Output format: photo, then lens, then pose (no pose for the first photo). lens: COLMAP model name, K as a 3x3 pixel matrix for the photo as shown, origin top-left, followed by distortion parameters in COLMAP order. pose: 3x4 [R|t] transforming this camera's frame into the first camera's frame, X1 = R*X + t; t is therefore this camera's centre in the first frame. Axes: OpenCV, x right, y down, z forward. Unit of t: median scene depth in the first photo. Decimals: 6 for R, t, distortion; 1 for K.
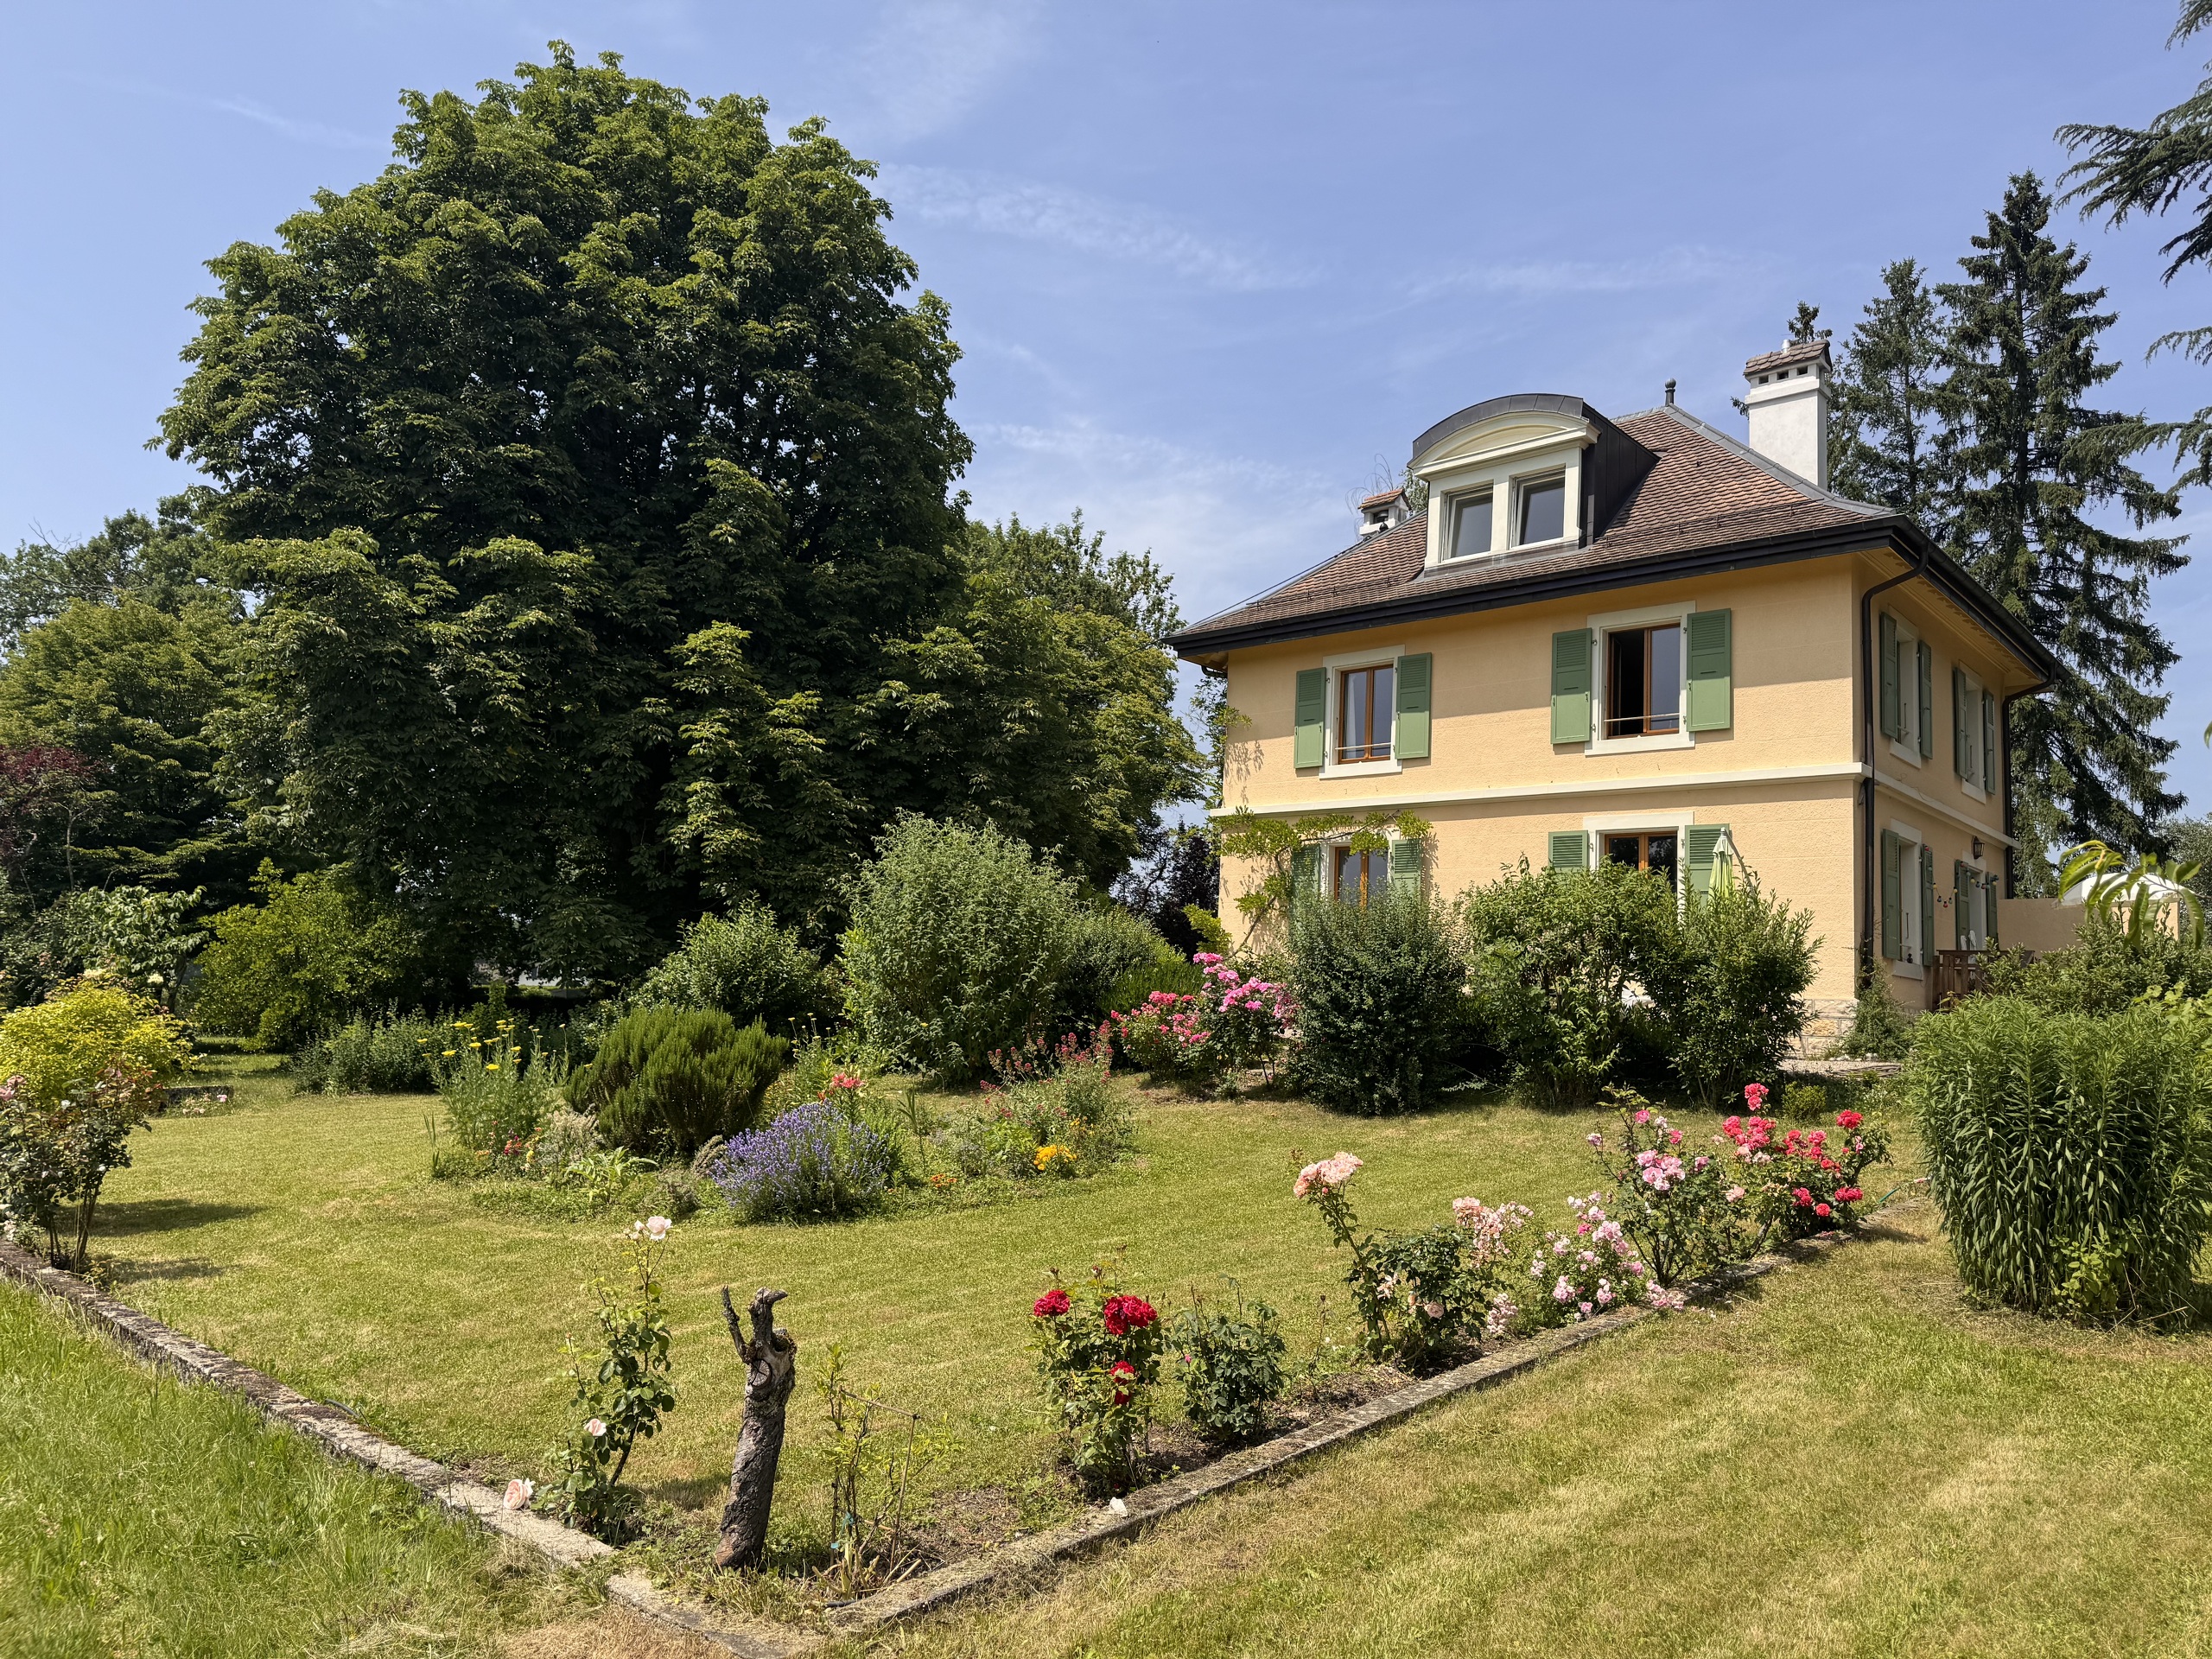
lens RADIAL K [[1552.4, 0, 1101.7], [0, 1552.4, 841.3], [0, 0, 1]] dist [0.104246, -0.136552]
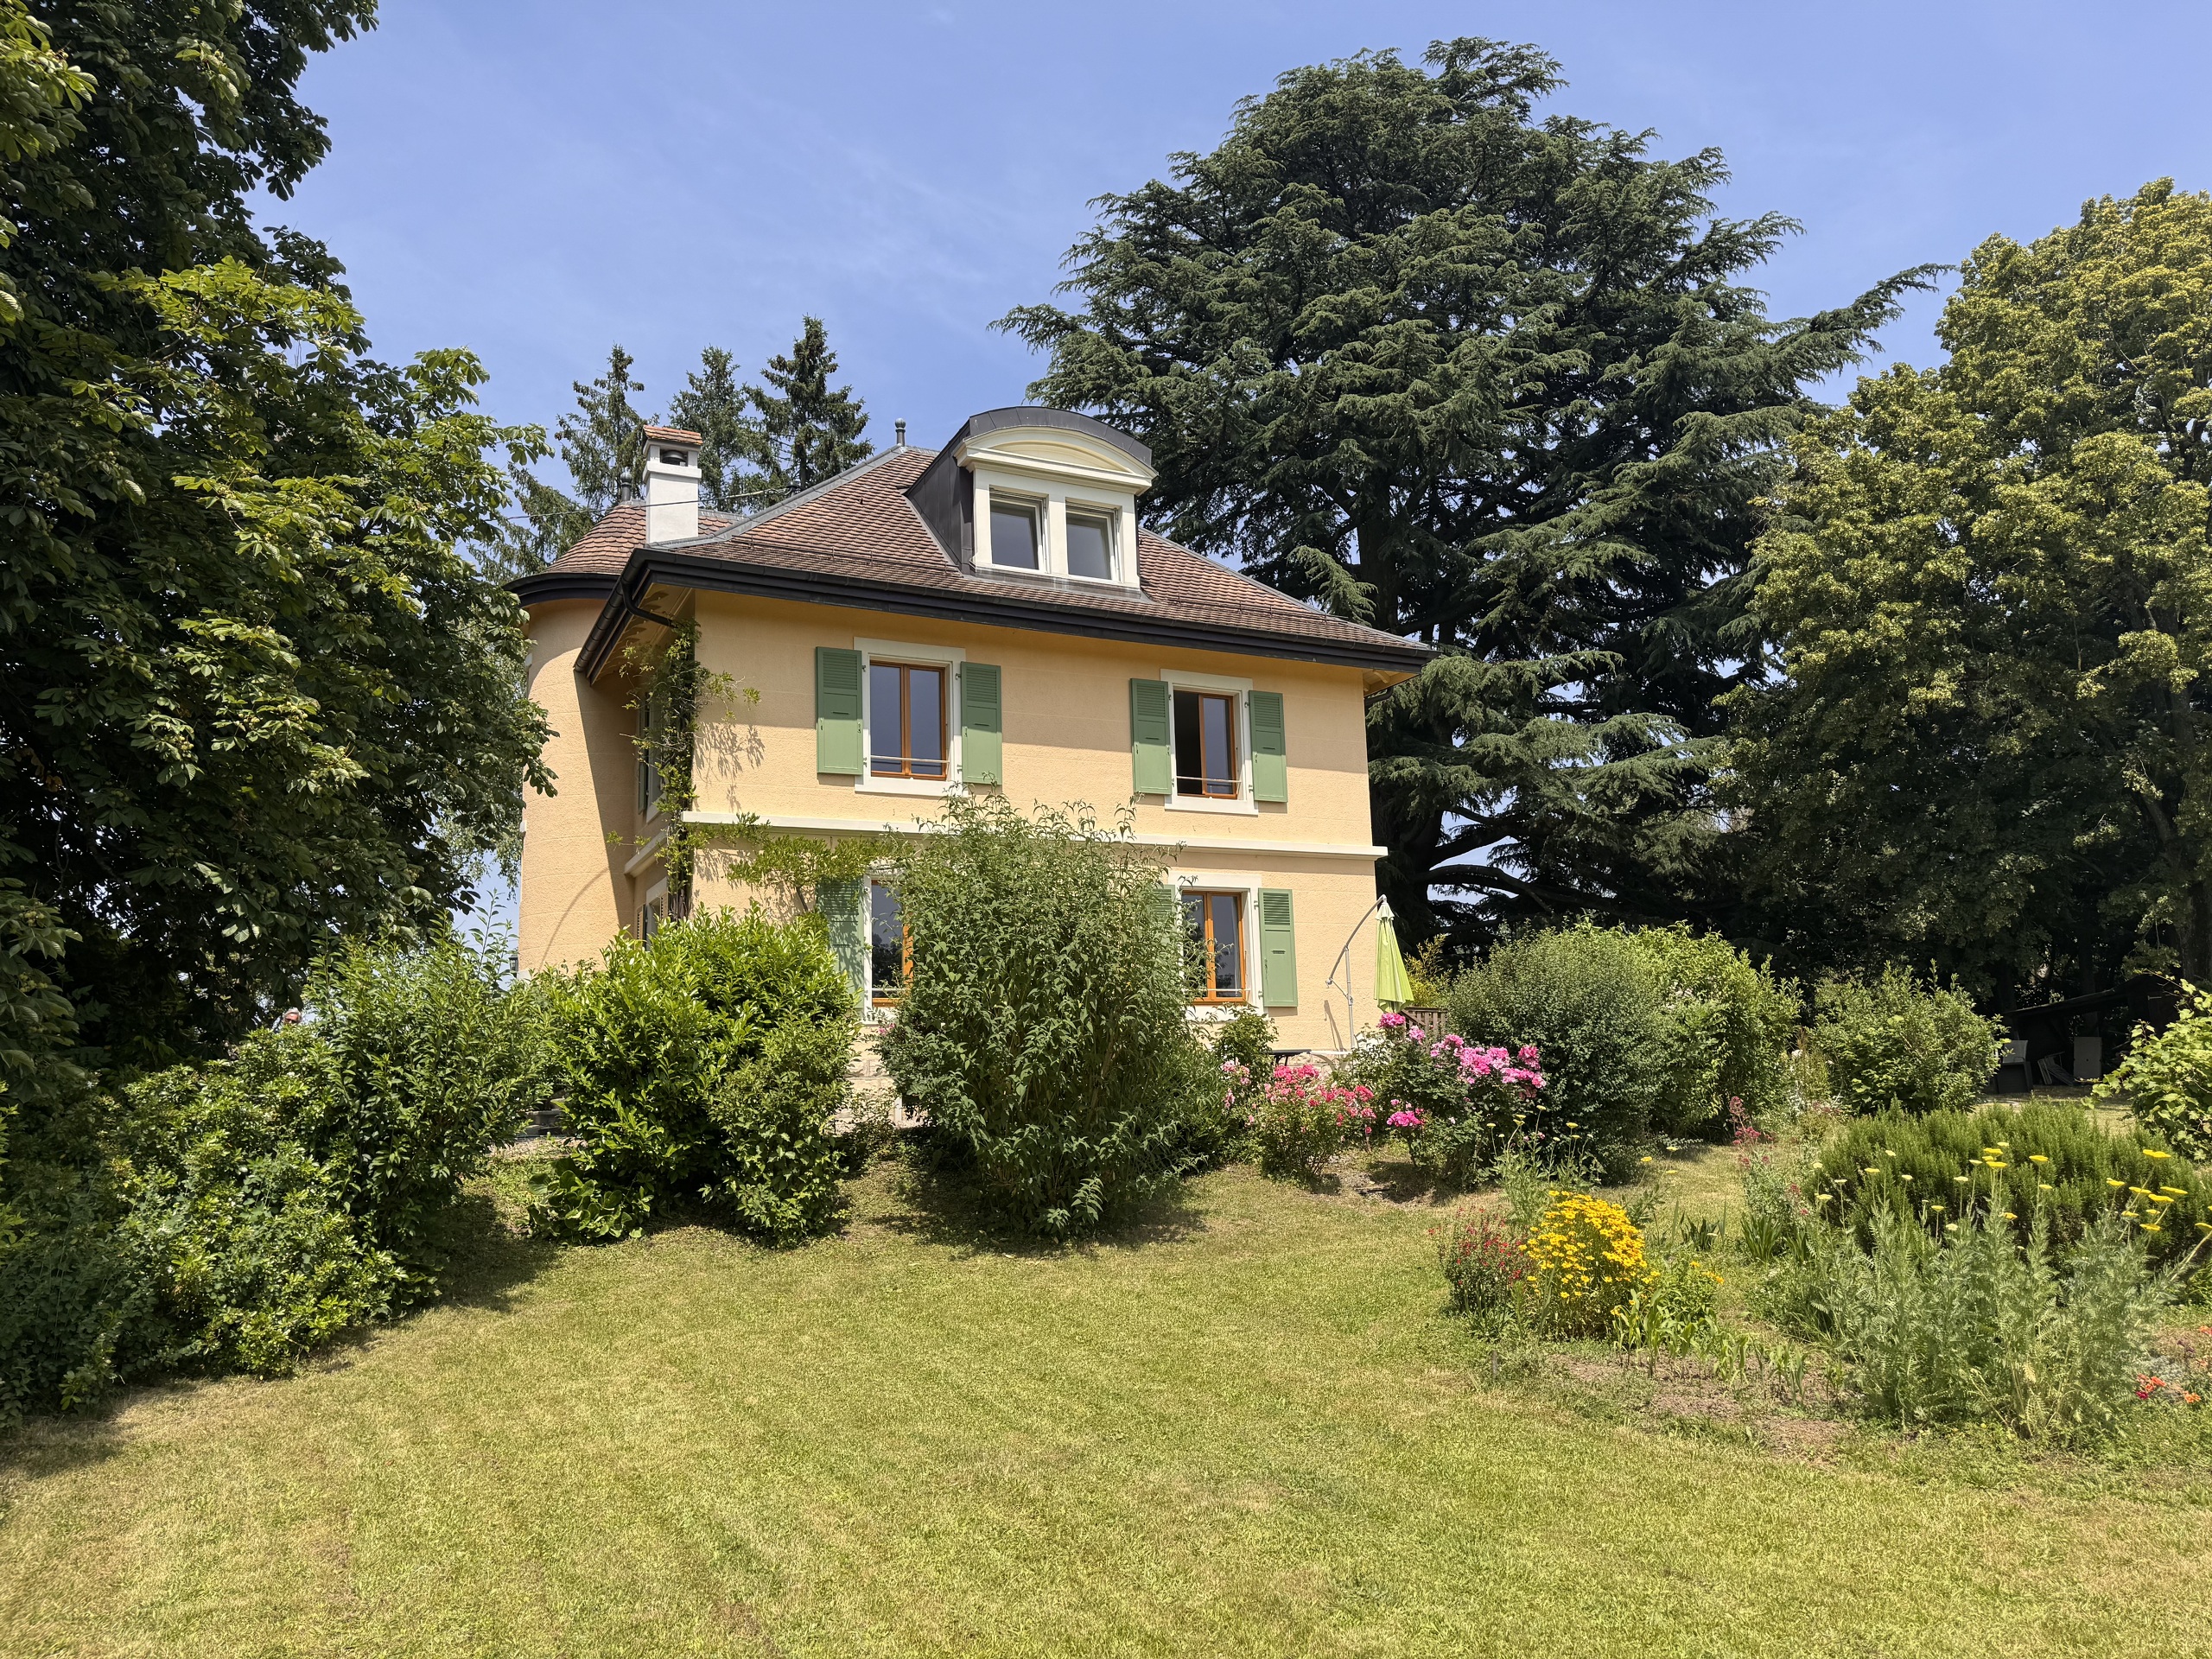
lens RADIAL K [[1552.4, 0, 1101.7], [0, 1552.4, 841.3], [0, 0, 1]] dist [0.104246, -0.136552]
pose [[0.374158, 0.098367, 0.922133, -0.559705], [-0.056994, 0.994918, -0.083006, 0.044972], [-0.925612, -0.021499, 0.377862, 0.624522]]
